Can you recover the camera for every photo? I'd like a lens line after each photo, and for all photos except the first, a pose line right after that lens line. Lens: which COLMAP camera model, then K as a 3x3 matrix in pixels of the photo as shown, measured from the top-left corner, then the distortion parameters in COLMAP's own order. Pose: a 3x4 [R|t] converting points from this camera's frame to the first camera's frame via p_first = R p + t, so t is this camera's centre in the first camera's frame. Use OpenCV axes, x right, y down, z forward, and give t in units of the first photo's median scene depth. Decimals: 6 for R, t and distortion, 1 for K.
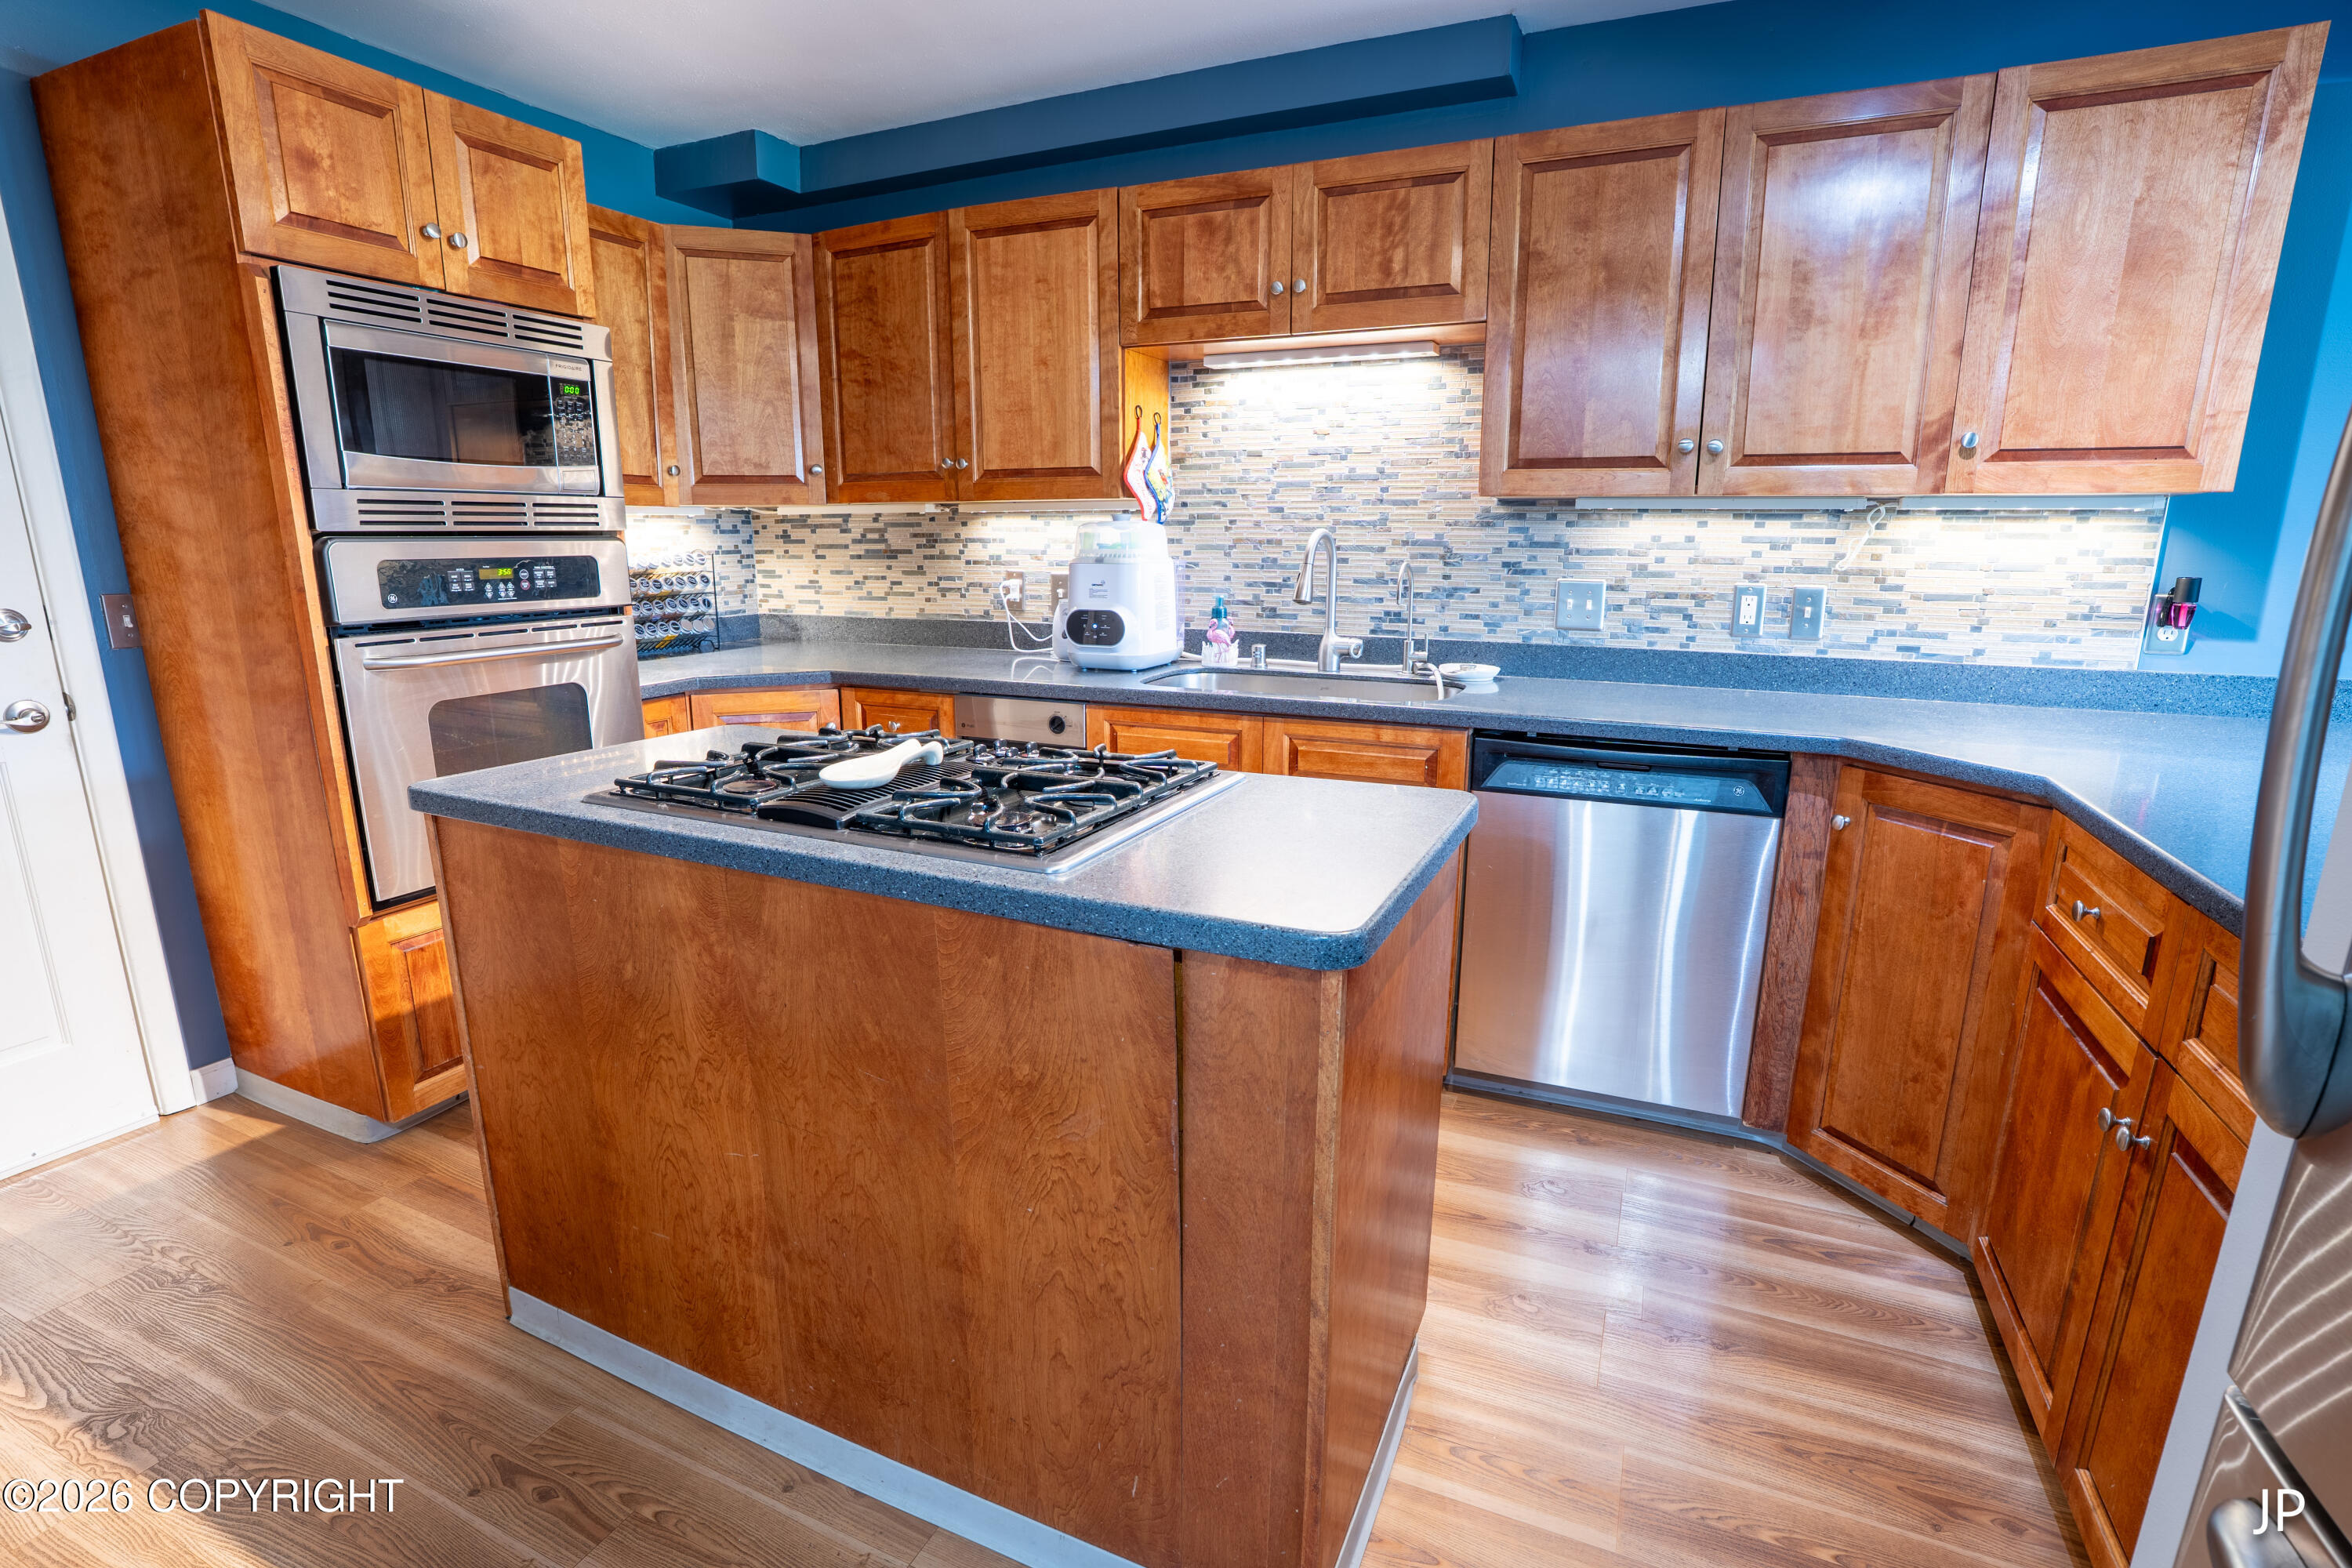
lens RADIAL K [[1096.5, 0, 1175.0], [0, 1096.5, 782.2], [0, 0, 1]] dist [-0.067357, 0.024510]
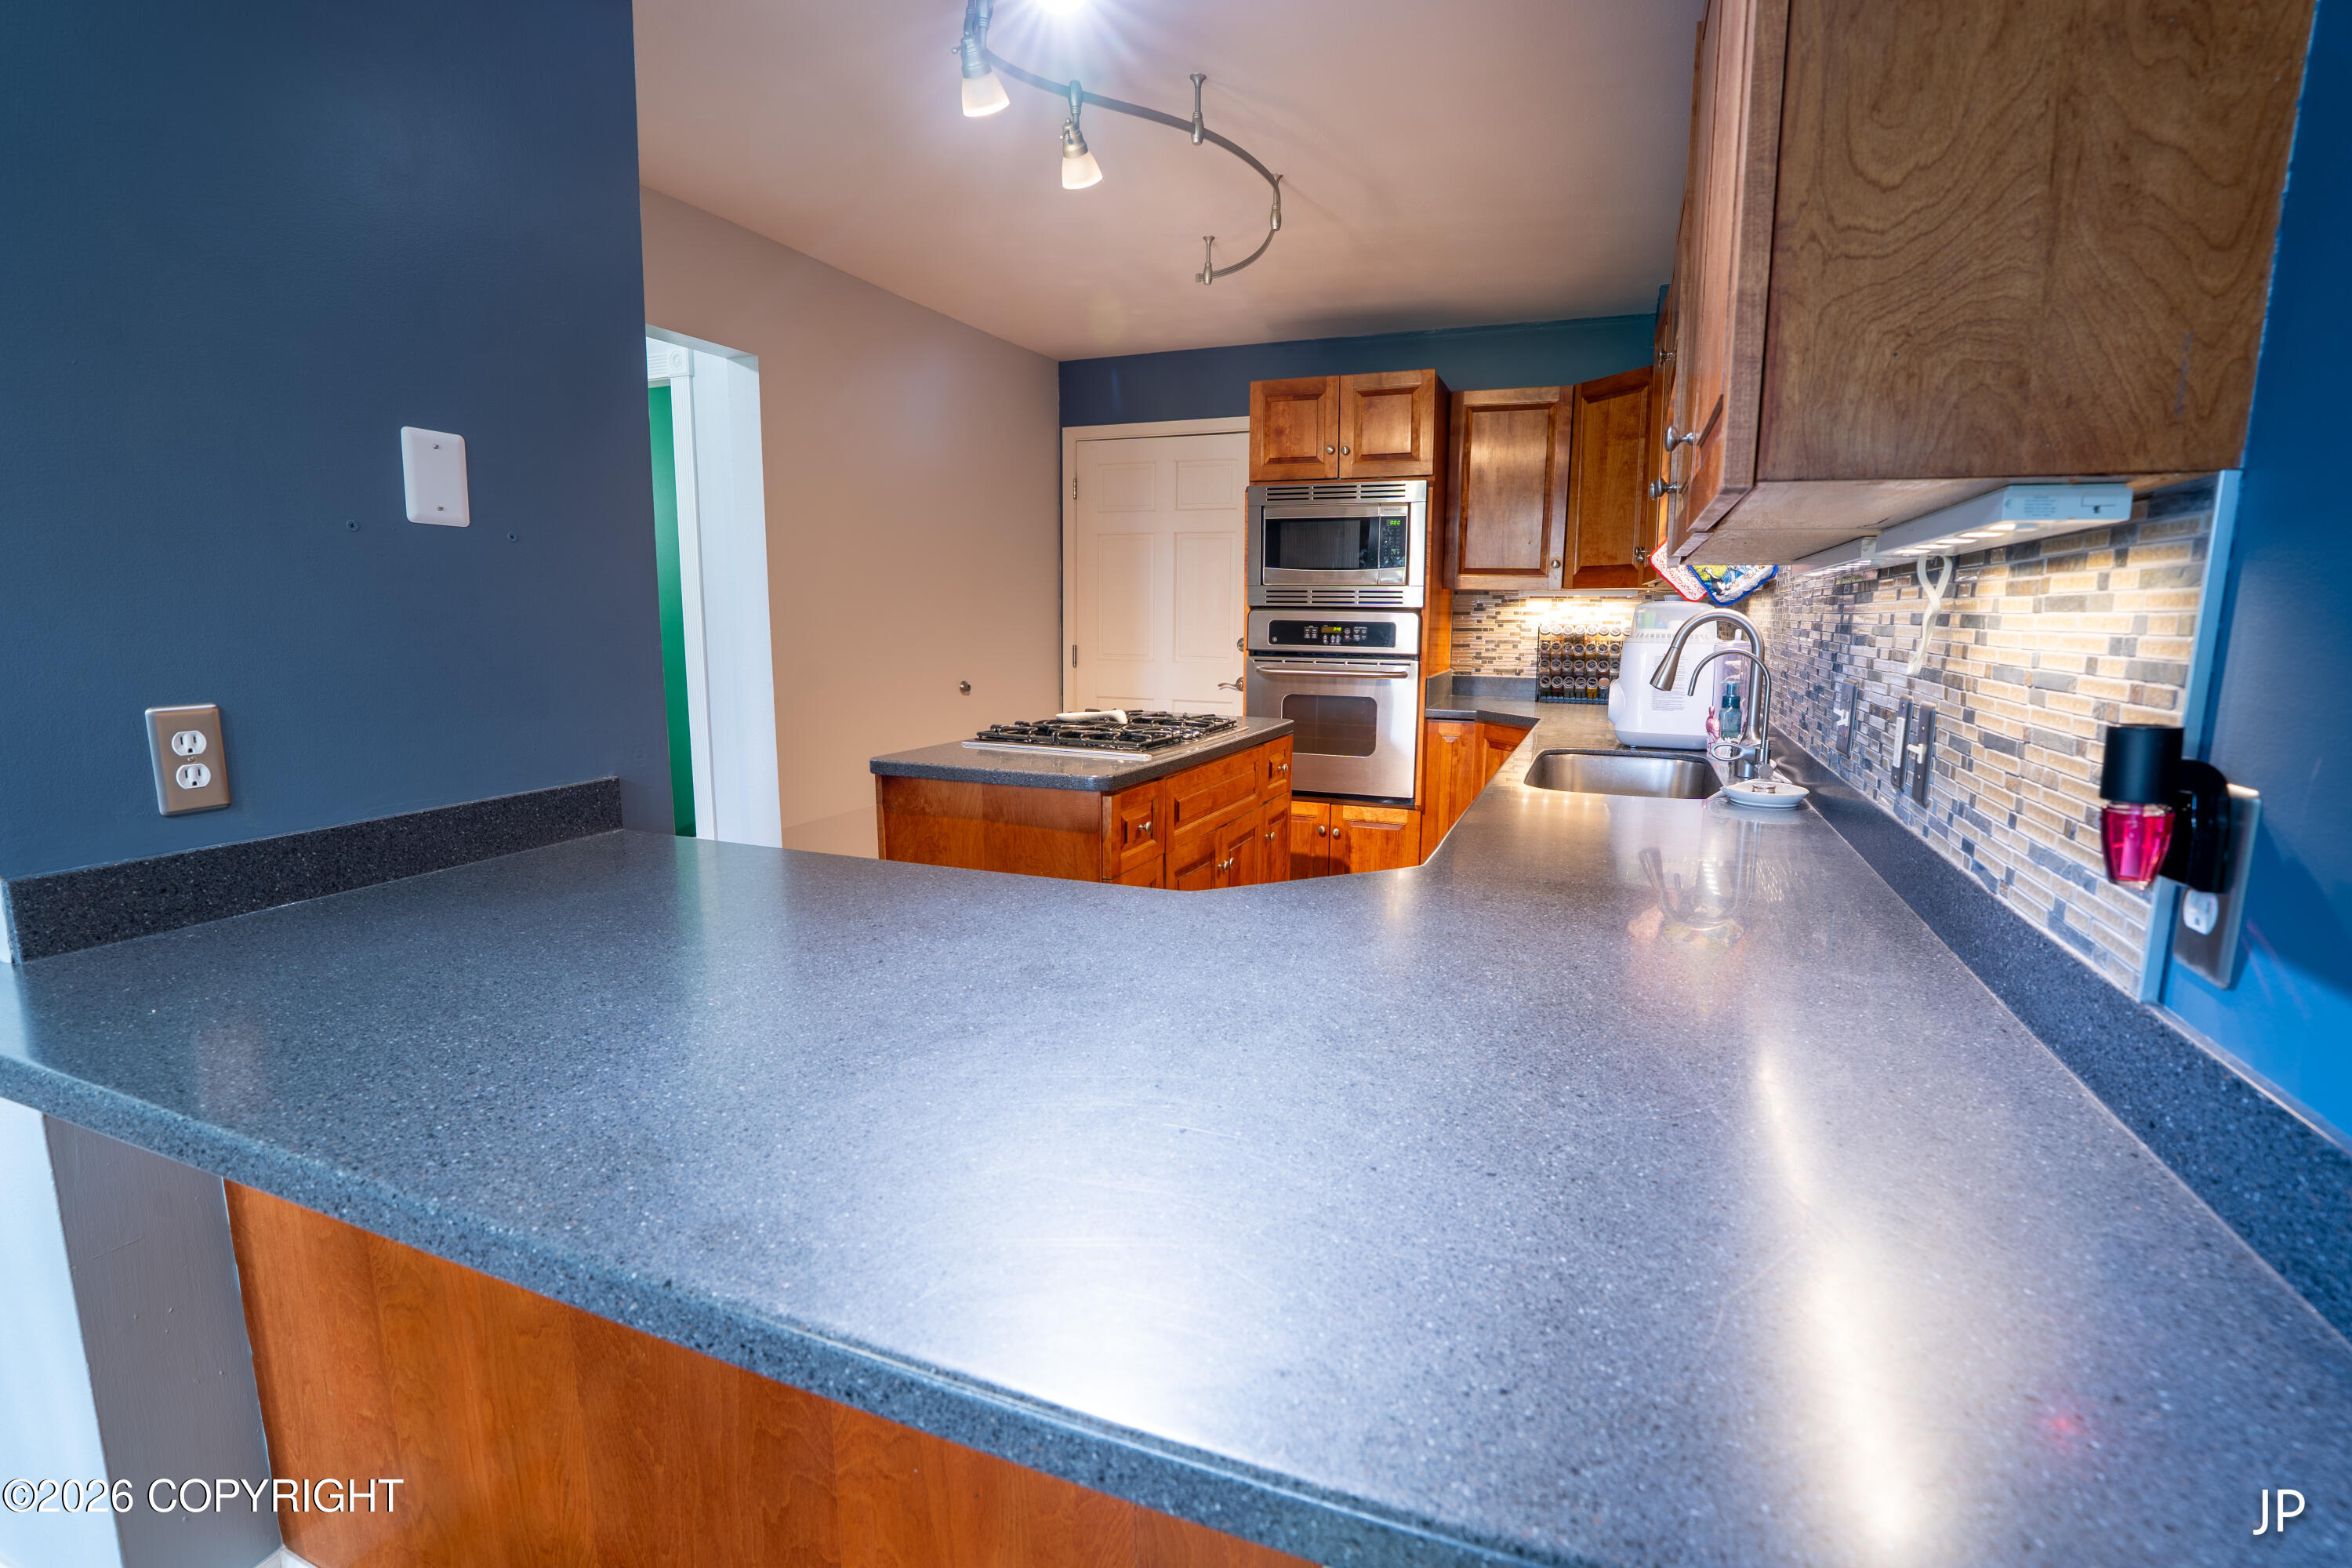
lens RADIAL K [[1096.5, 0, 1164.3], [0, 1096.5, 783.0], [0, 0, 1]] dist [-0.067357, 0.024510]
pose [[0.027567, 0.155827, -0.987400, 1.049526], [-0.226749, 0.963002, 0.145646, -0.130193], [0.973563, 0.219877, 0.061881, 0.577650]]
